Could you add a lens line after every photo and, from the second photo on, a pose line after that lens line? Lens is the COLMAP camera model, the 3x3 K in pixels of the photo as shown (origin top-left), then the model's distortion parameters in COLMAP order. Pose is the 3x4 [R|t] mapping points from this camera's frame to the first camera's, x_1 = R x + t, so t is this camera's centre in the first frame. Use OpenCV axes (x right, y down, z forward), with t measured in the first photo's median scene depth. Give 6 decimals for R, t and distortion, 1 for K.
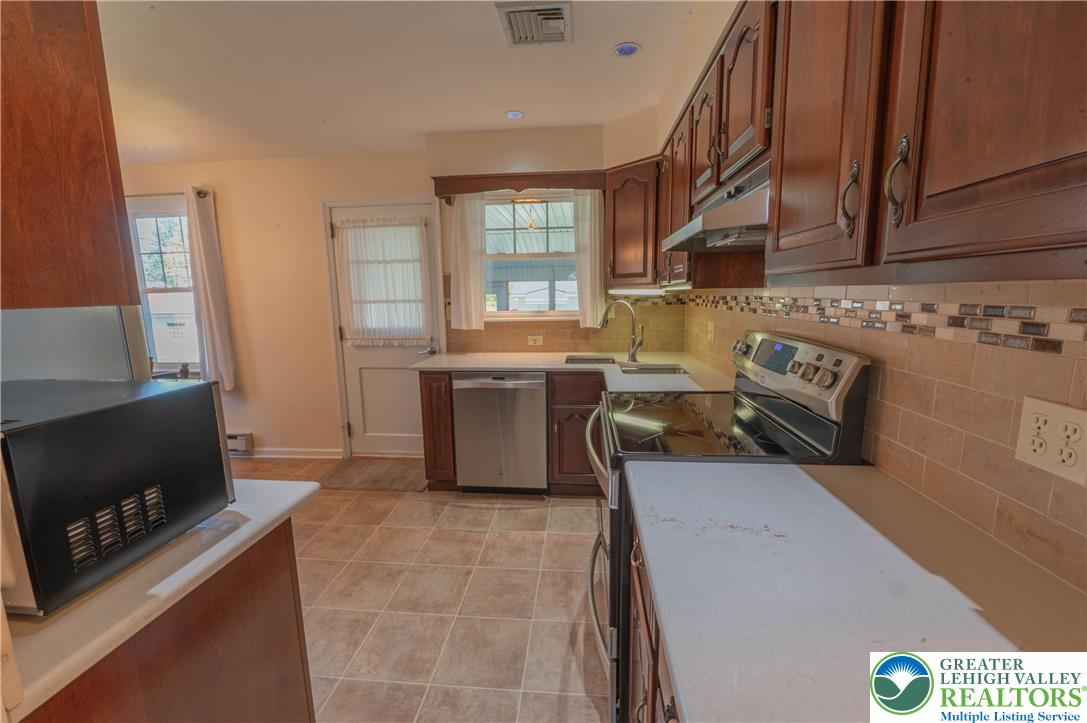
lens RADIAL K [[428.0, 0, 543.1], [0, 428.0, 359.4], [0, 0, 1]] dist [-0.008904, -0.000316]
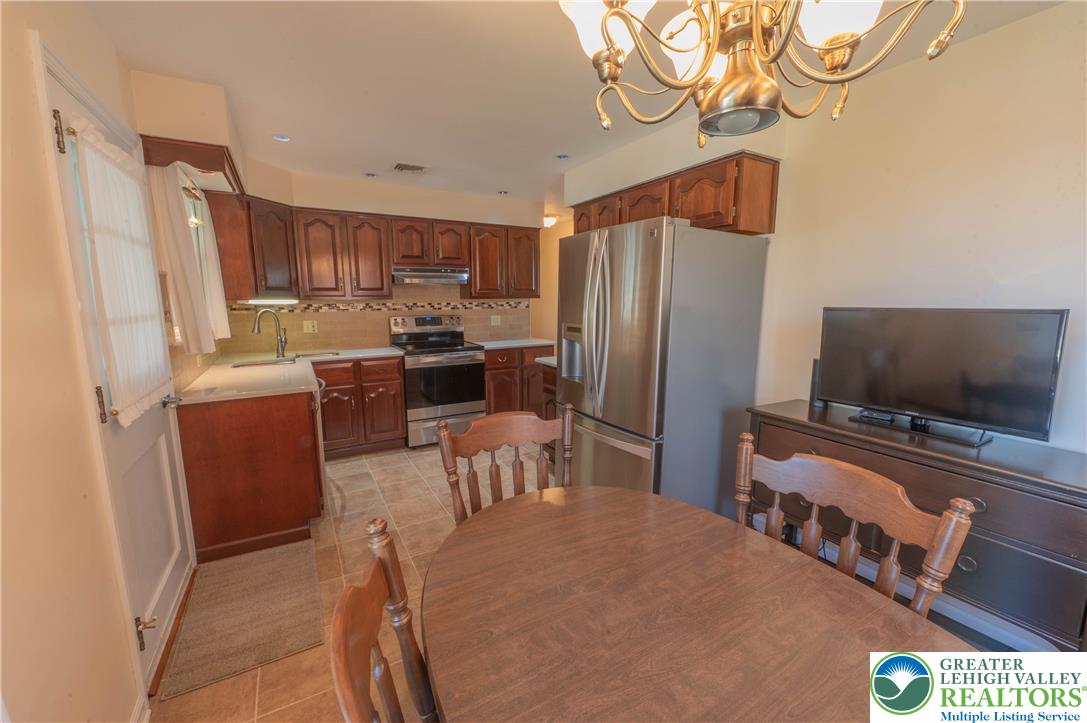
lens RADIAL K [[428.0, 0, 543.1], [0, 428.0, 359.4], [0, 0, 1]] dist [-0.008904, -0.000316]
pose [[-0.585369, -0.099966, 0.804580, -1.757840], [0.138159, 0.965557, 0.220483, -0.224170], [-0.798909, 0.240224, -0.551396, 1.527043]]
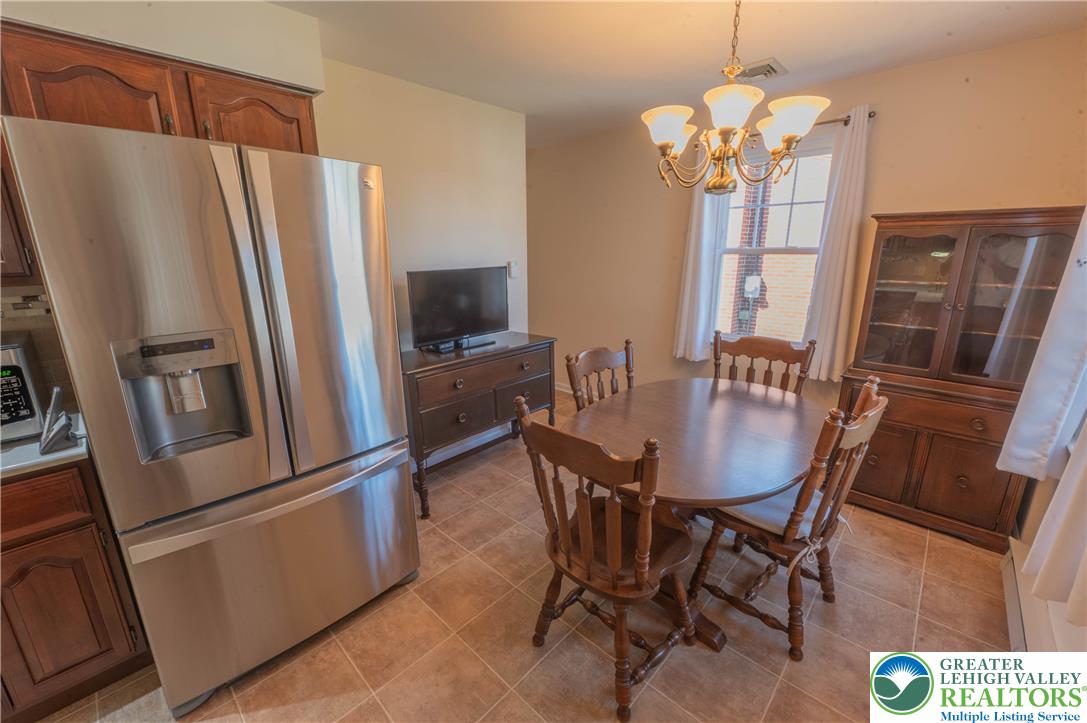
lens RADIAL K [[432.1, 0, 542.7], [0, 432.1, 359.4], [0, 0, 1]] dist [-0.011775, -0.000311]
pose [[-0.617317, 0.213661, -0.757145, -0.626569], [-0.105308, 0.931311, 0.348670, -0.263009], [0.779635, 0.294973, -0.552413, 1.455275]]
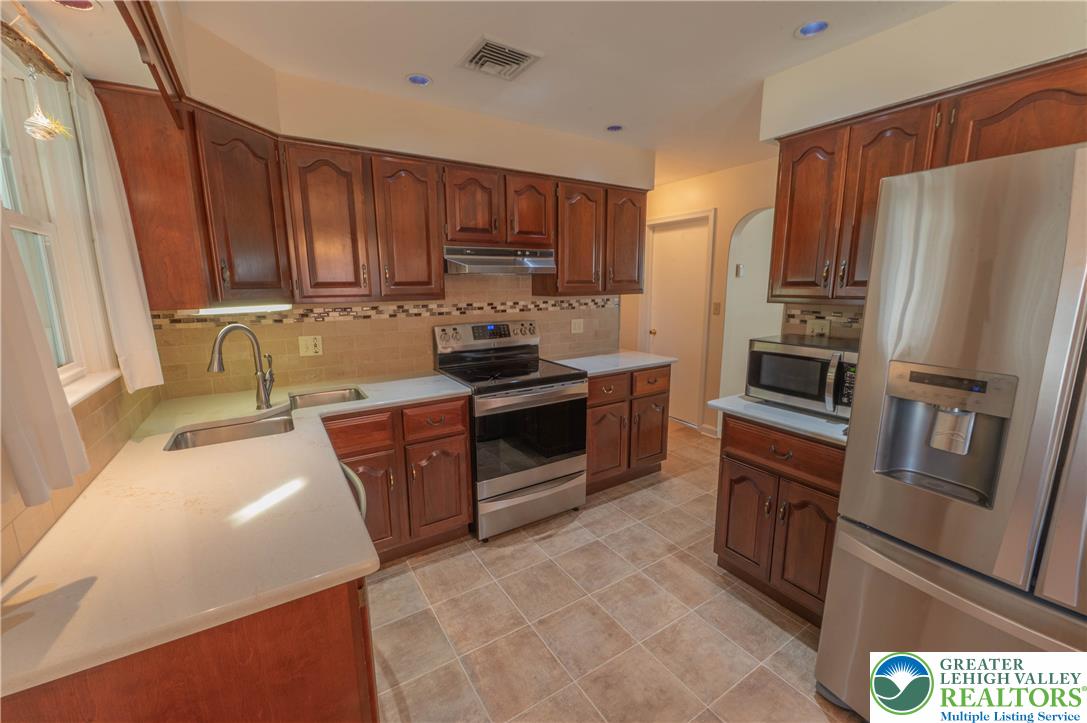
lens RADIAL K [[432.1, 0, 542.7], [0, 432.1, 359.4], [0, 0, 1]] dist [-0.011775, -0.000311]
pose [[-0.615094, -0.116811, 0.779753, -0.862220], [0.139009, 0.957407, 0.253079, -0.263120], [-0.776103, 0.264060, -0.572657, 1.457902]]
